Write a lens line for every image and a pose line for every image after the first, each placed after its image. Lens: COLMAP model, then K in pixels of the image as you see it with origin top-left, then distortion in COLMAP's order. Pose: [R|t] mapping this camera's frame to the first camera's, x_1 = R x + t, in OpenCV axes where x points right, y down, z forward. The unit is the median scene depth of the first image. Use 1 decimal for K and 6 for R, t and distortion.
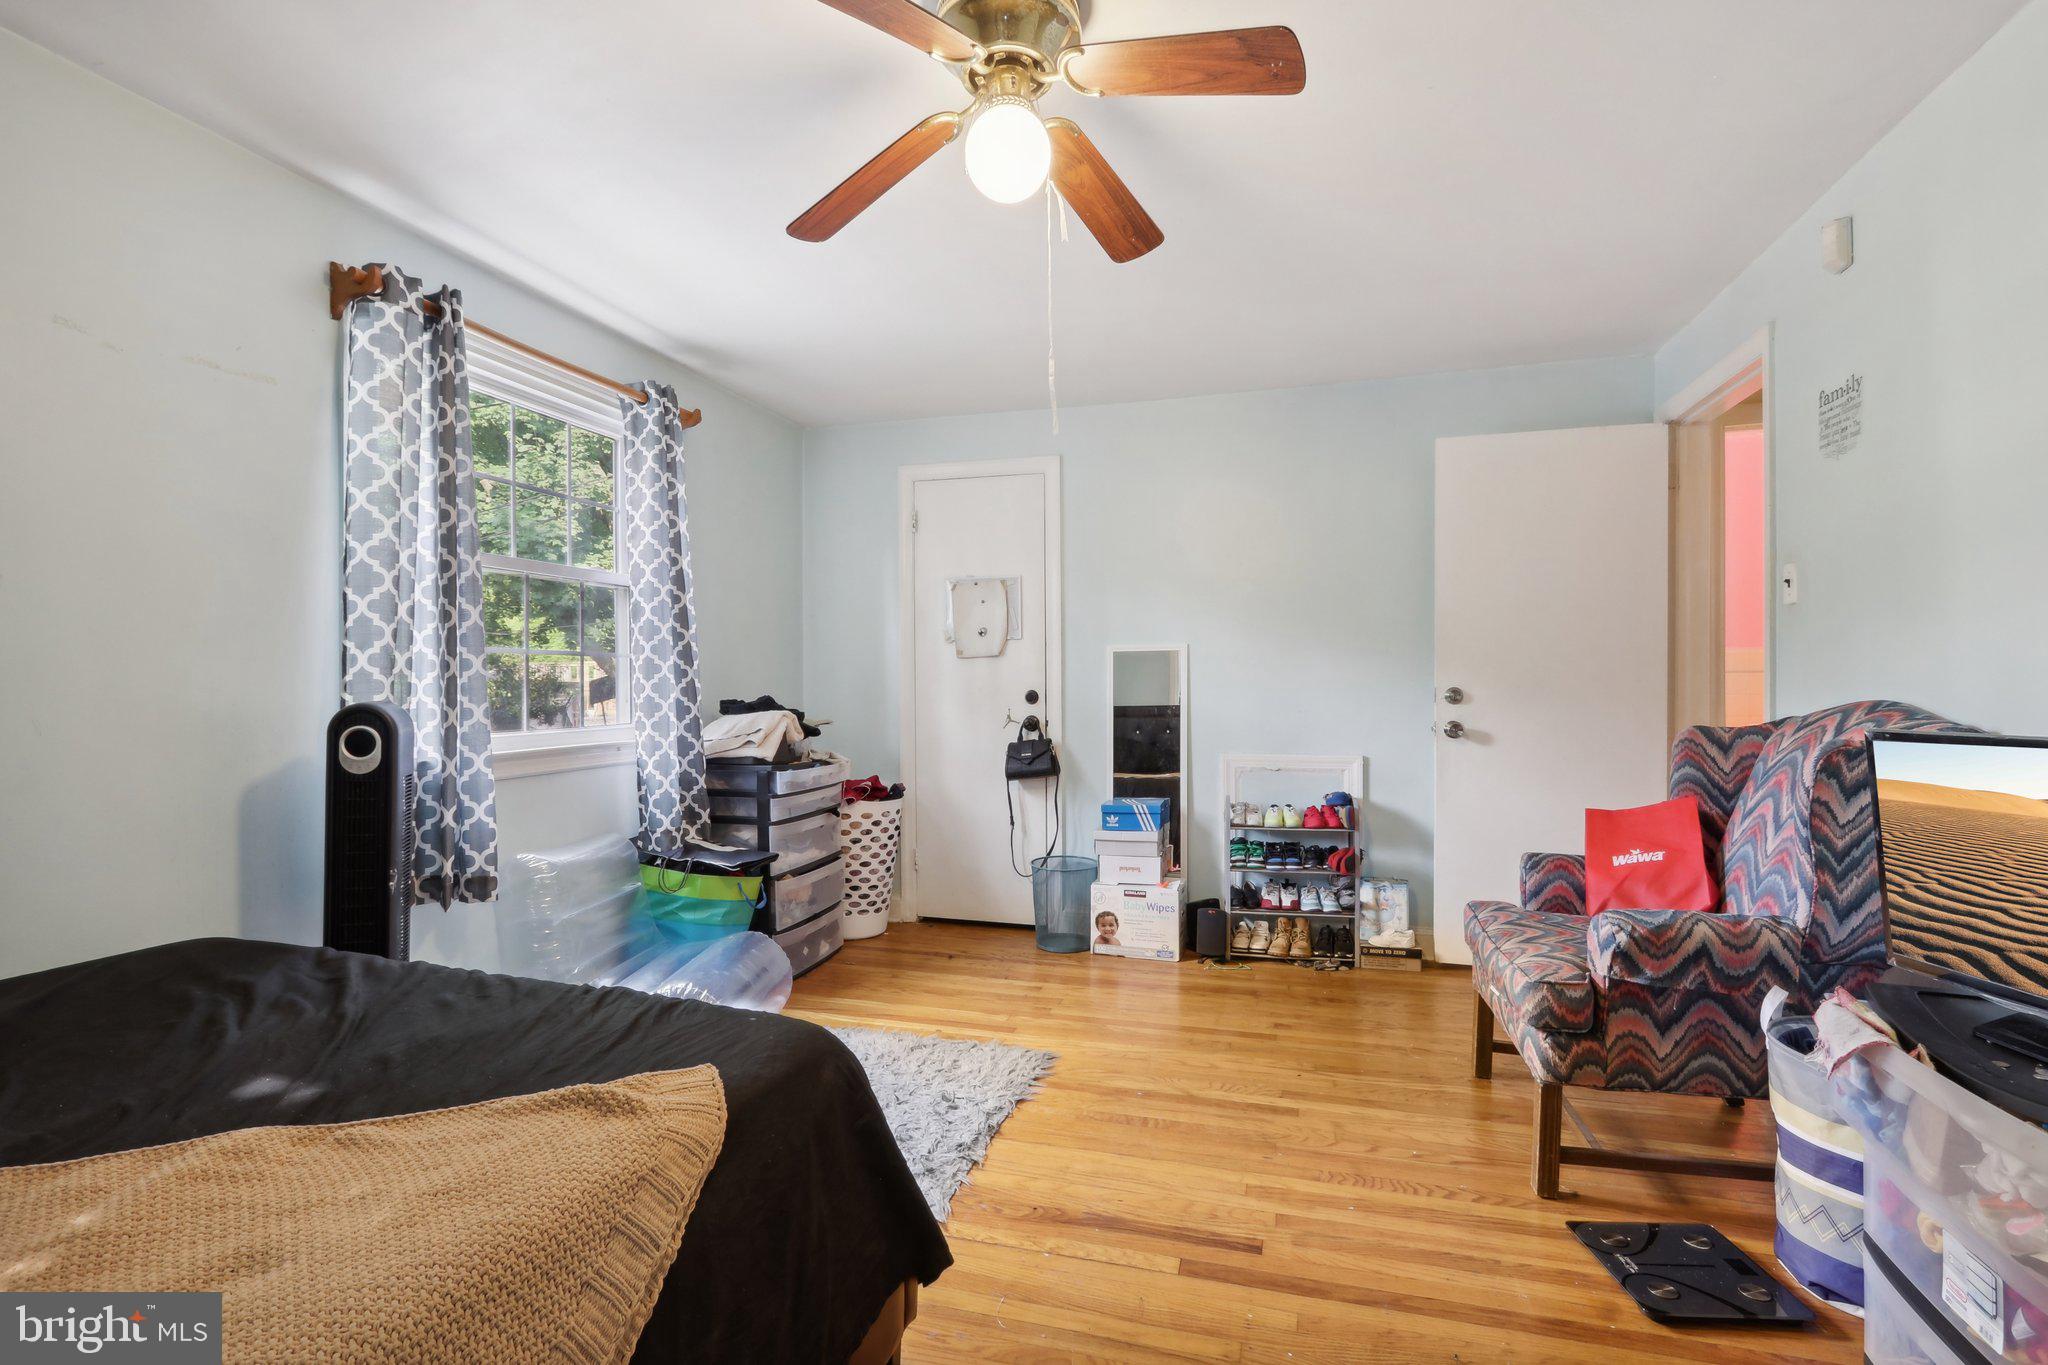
lens RADIAL K [[957.3, 0, 1021.7], [0, 957.3, 691.0], [0, 0, 1]] dist [-0.006058, 0.000806]
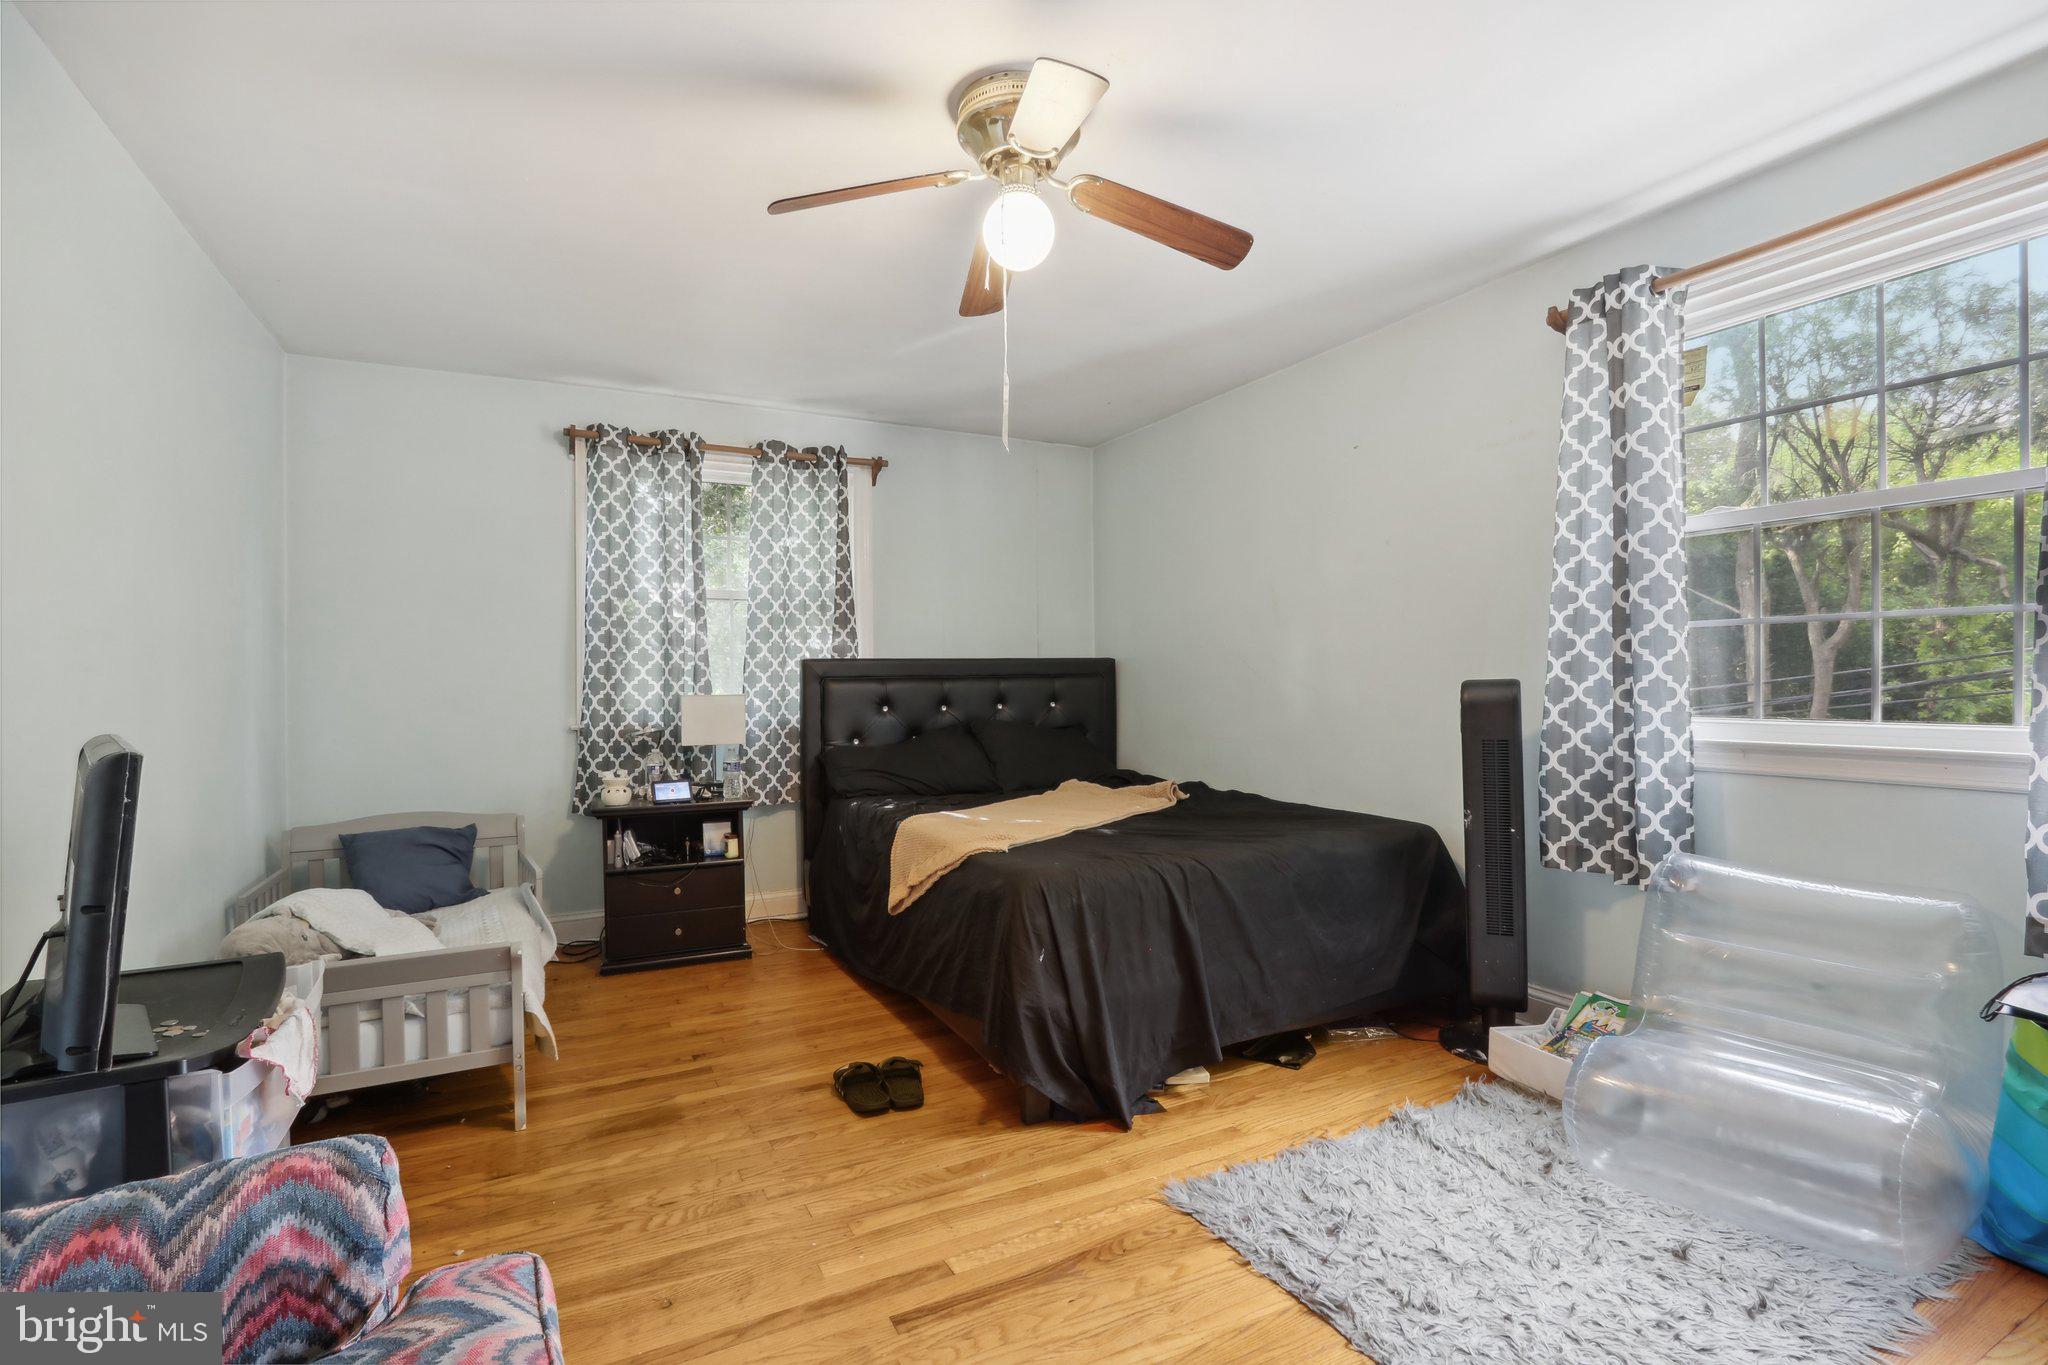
lens RADIAL K [[957.3, 0, 1019.3], [0, 957.3, 676.9], [0, 0, 1]] dist [-0.006058, 0.000806]
pose [[-0.715189, 0.022939, -0.698554, 0.745452], [0.024919, 0.999663, 0.007315, -0.017820], [0.698487, -0.012176, -0.715520, 1.661845]]
